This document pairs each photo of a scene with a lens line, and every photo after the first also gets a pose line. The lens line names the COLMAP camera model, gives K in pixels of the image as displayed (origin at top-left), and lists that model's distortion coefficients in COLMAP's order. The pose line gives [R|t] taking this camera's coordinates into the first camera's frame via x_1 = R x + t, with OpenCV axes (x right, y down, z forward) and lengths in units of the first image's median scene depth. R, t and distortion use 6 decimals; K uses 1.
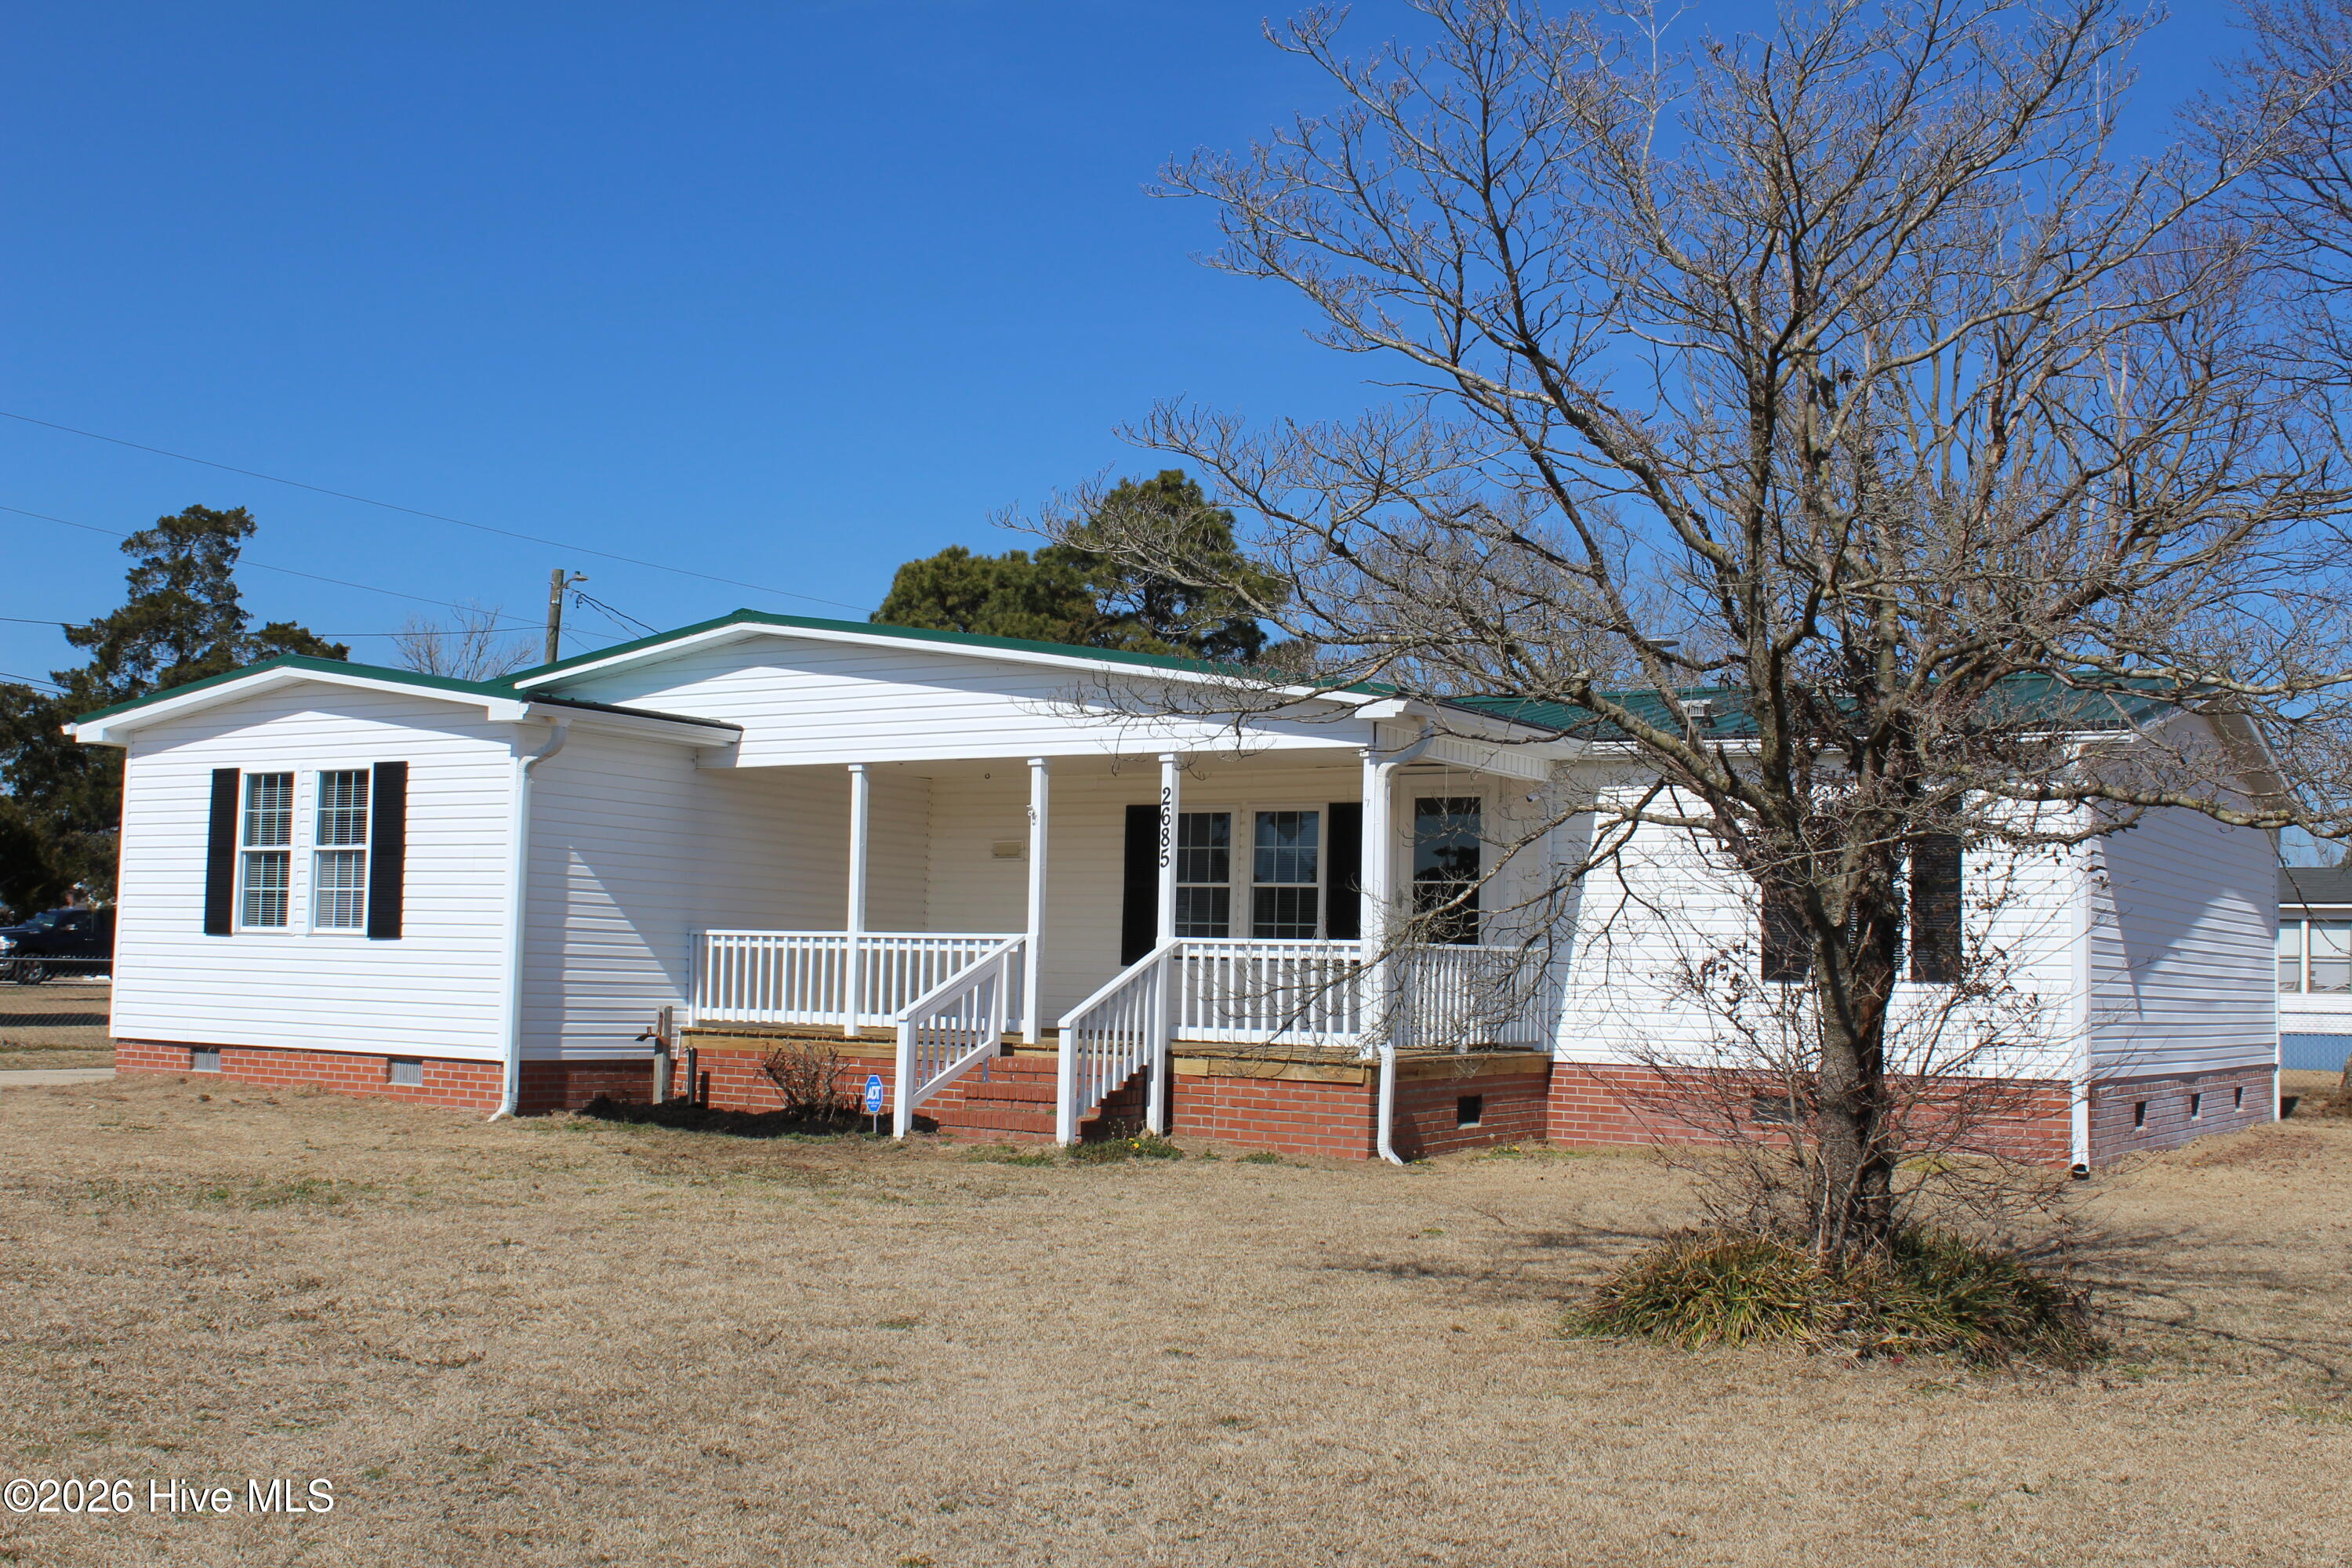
lens RADIAL K [[2597.9, 0, 1146.3], [0, 2597.9, 794.8], [0, 0, 1]] dist [-0.084051, 0.023326]
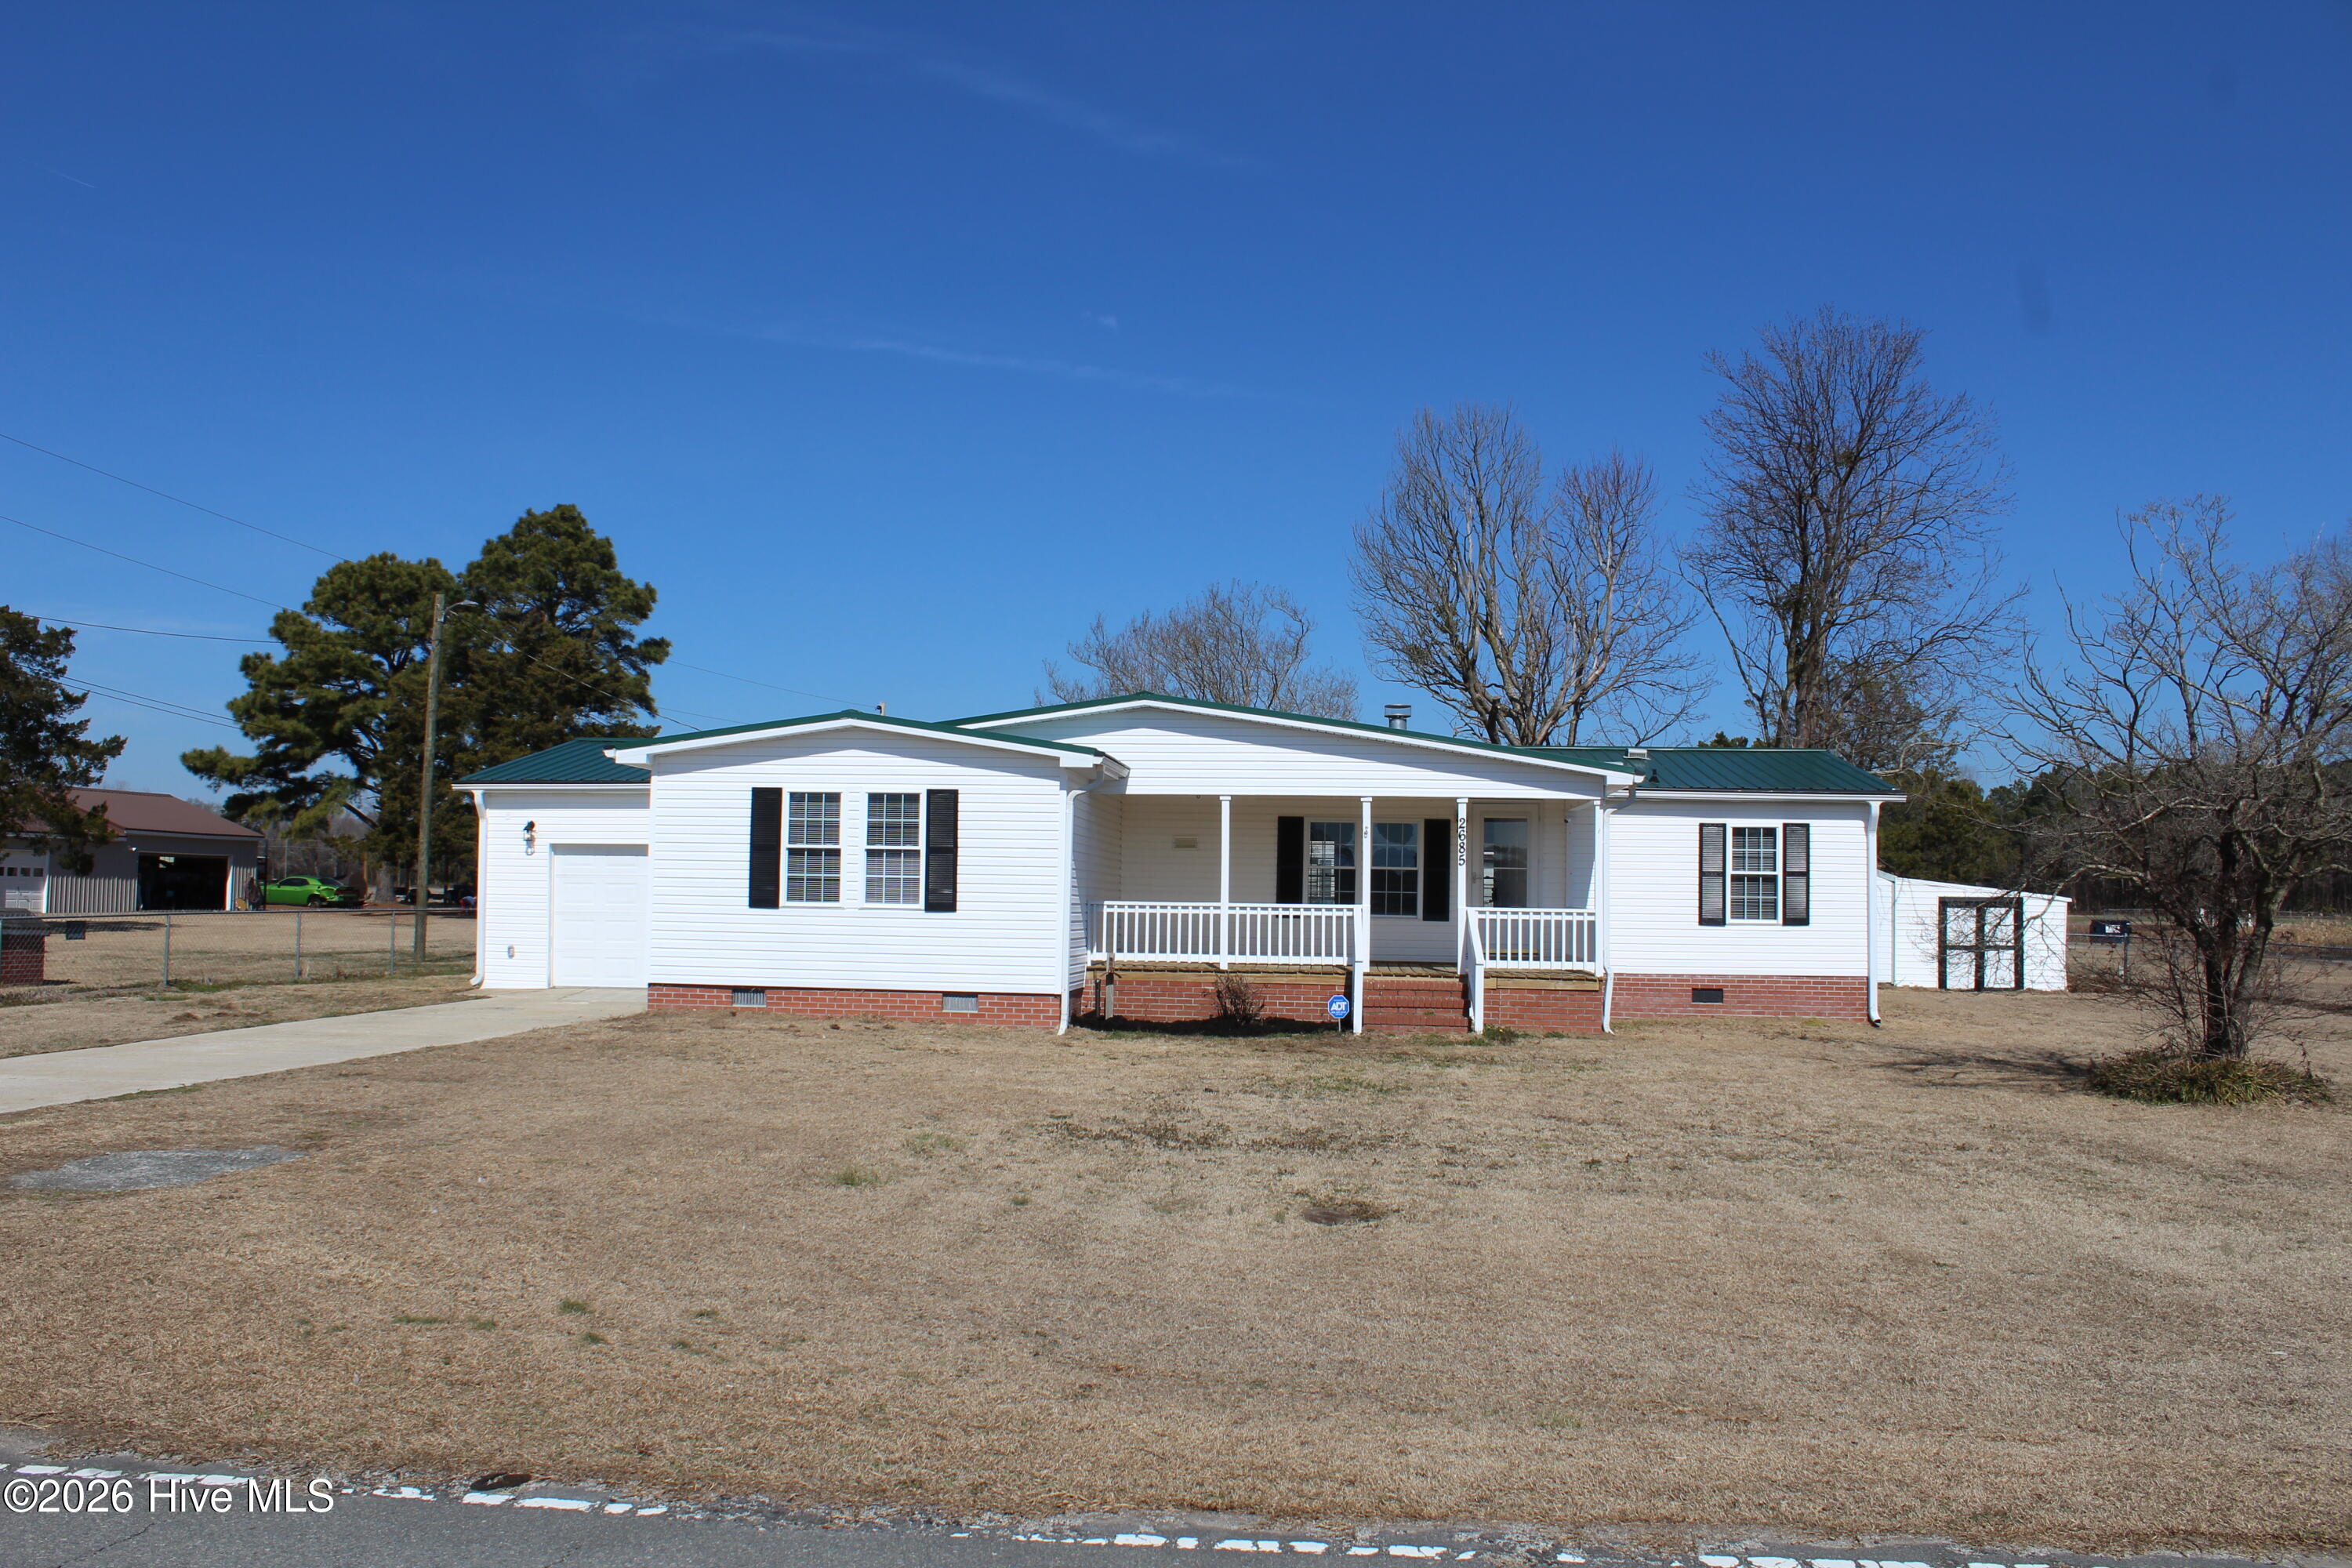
lens RADIAL K [[1978.9, 0, 1168.6], [0, 1978.9, 818.1], [0, 0, 1]] dist [-0.164820, 0.144344]
pose [[0.887992, 0.008544, 0.459779, -0.683287], [-0.027056, 0.999066, 0.033689, -0.036894], [-0.459062, -0.042356, 0.887394, -0.038260]]
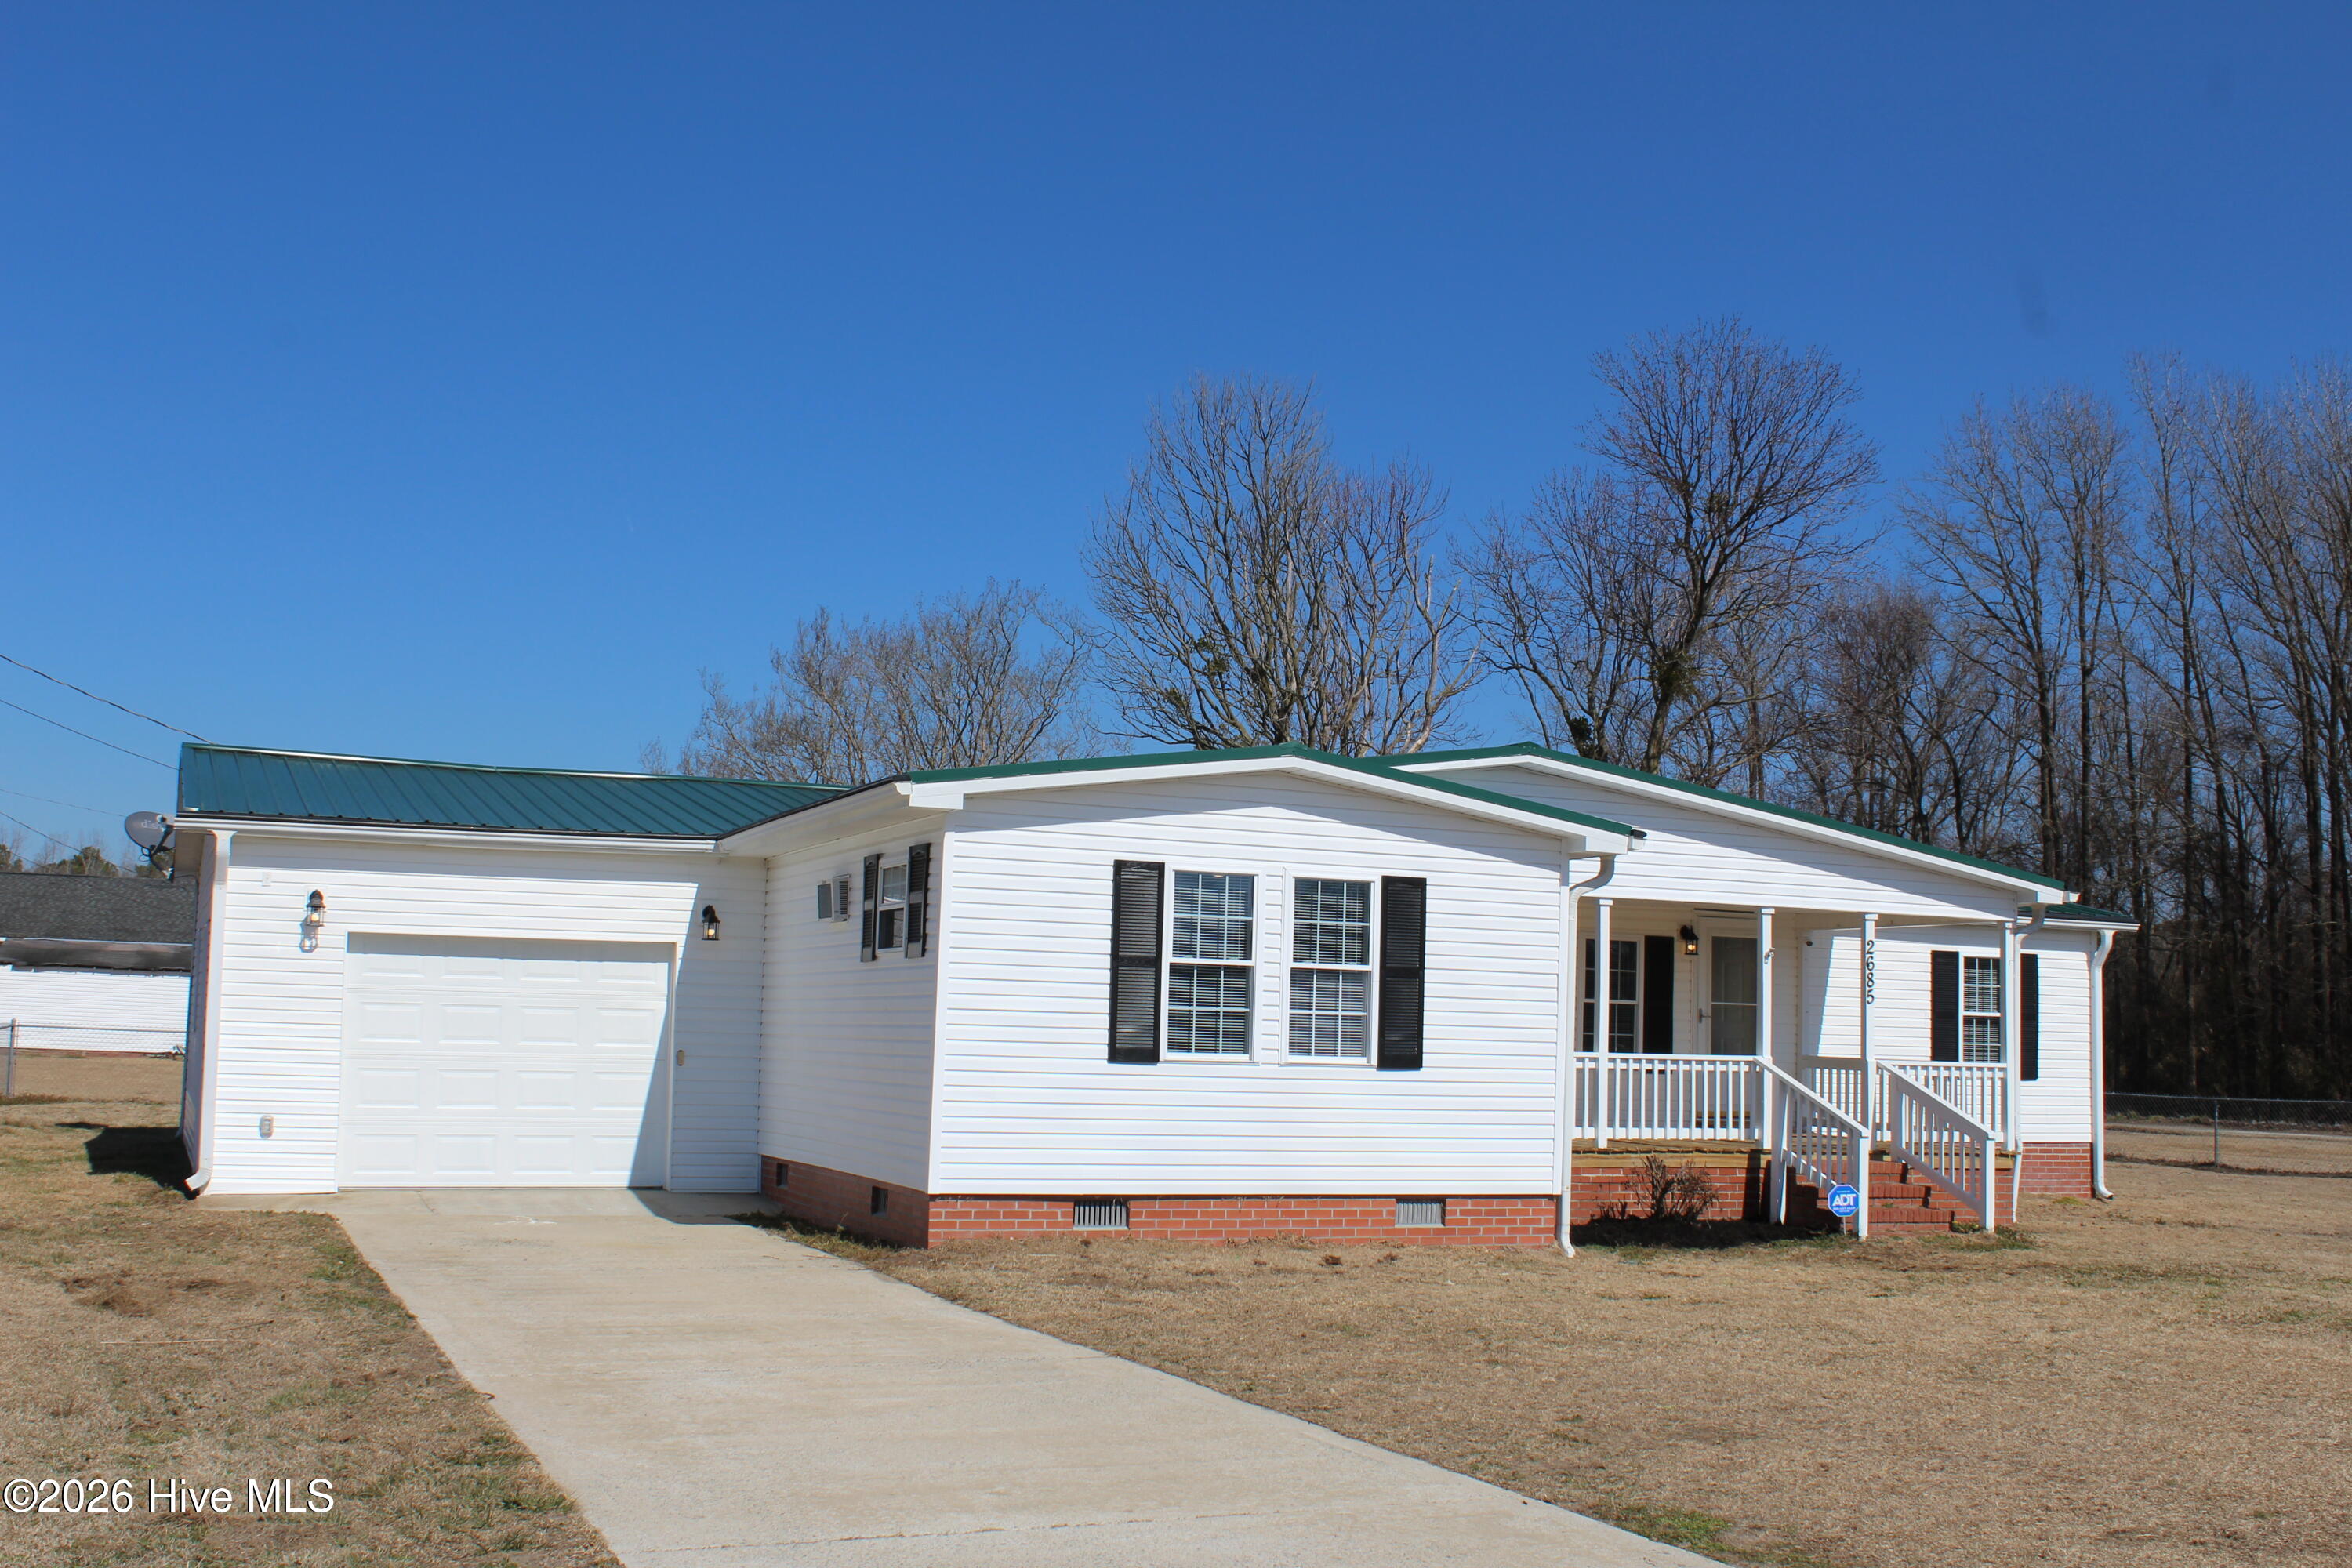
lens RADIAL K [[2436.7, 0, 1179.6], [0, 2436.7, 825.4], [0, 0, 1]] dist [-0.100727, 0.038046]
pose [[0.548920, 0.062791, 0.833513, -1.054320], [-0.074226, 0.996897, -0.026216, -0.002326], [-0.832573, -0.047478, 0.551877, 0.584151]]
